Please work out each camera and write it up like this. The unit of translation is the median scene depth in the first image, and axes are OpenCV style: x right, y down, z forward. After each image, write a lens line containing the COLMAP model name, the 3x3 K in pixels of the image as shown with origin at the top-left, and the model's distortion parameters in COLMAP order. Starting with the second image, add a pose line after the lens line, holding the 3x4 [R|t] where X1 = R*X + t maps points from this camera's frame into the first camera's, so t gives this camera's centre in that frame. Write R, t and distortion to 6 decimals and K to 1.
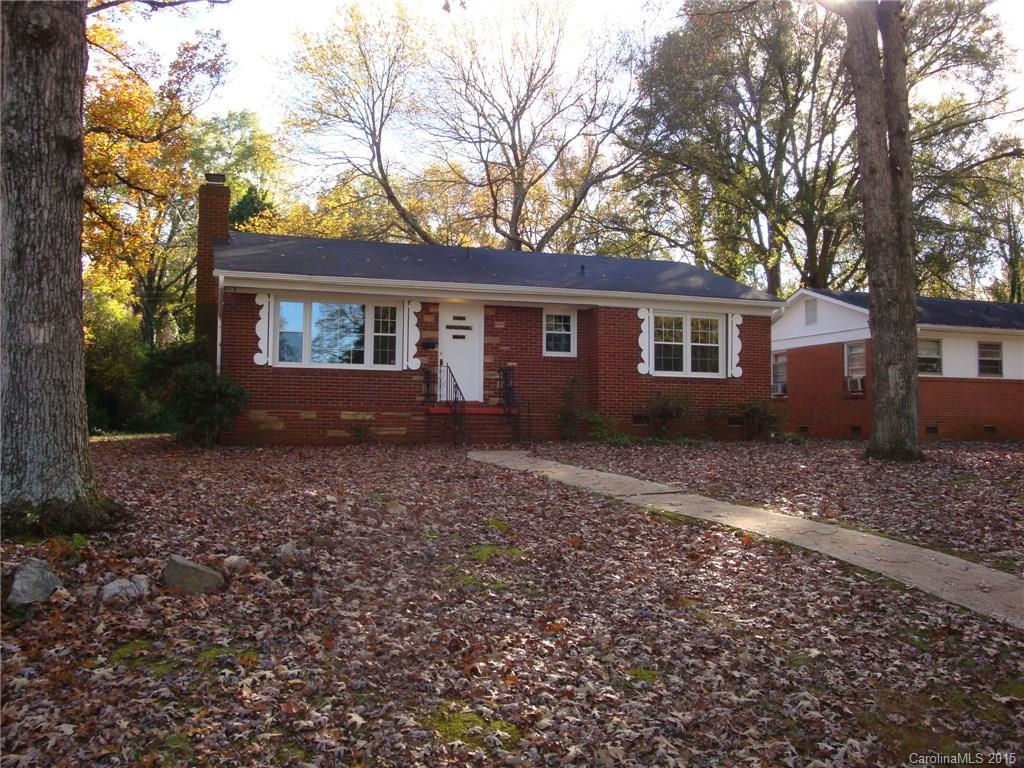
lens RADIAL K [[930.6, 0, 511.0], [0, 930.6, 380.0], [0, 0, 1]] dist [-0.083963, 0.000000]
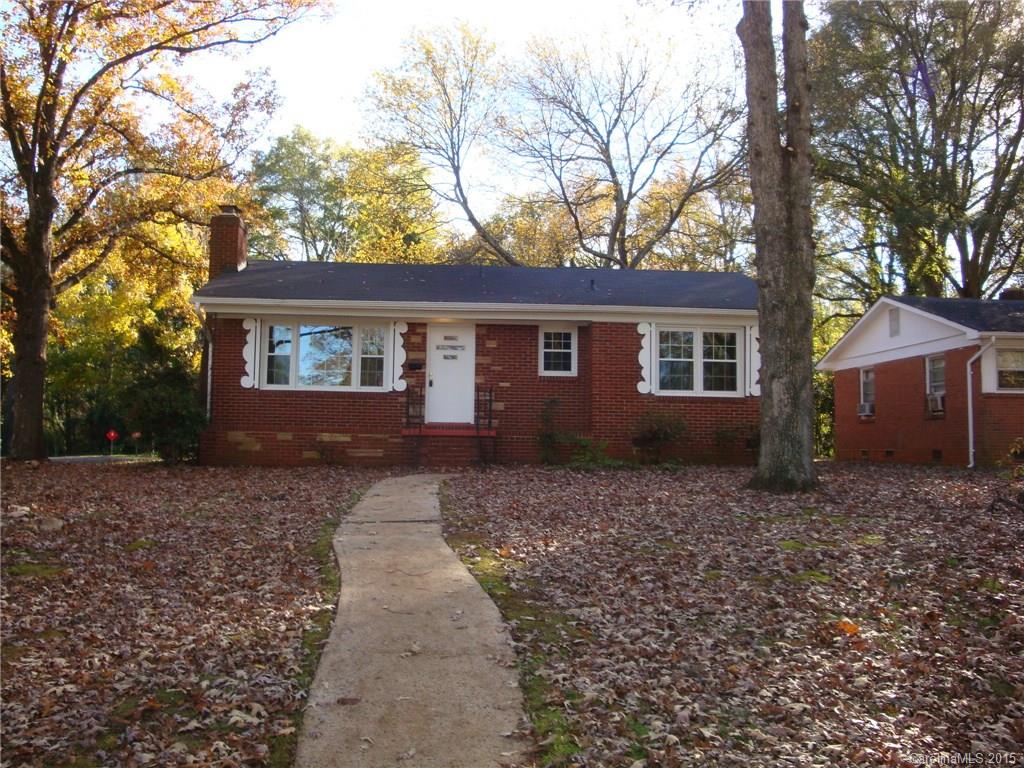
lens RADIAL K [[930.6, 0, 512.3], [0, 930.6, 383.8], [0, 0, 1]] dist [-0.083963, 0.000000]
pose [[0.971640, -0.012138, -0.236154, 0.233589], [0.007097, 0.999729, -0.022188, 0.003661], [0.236359, 0.019883, 0.971462, 0.065374]]
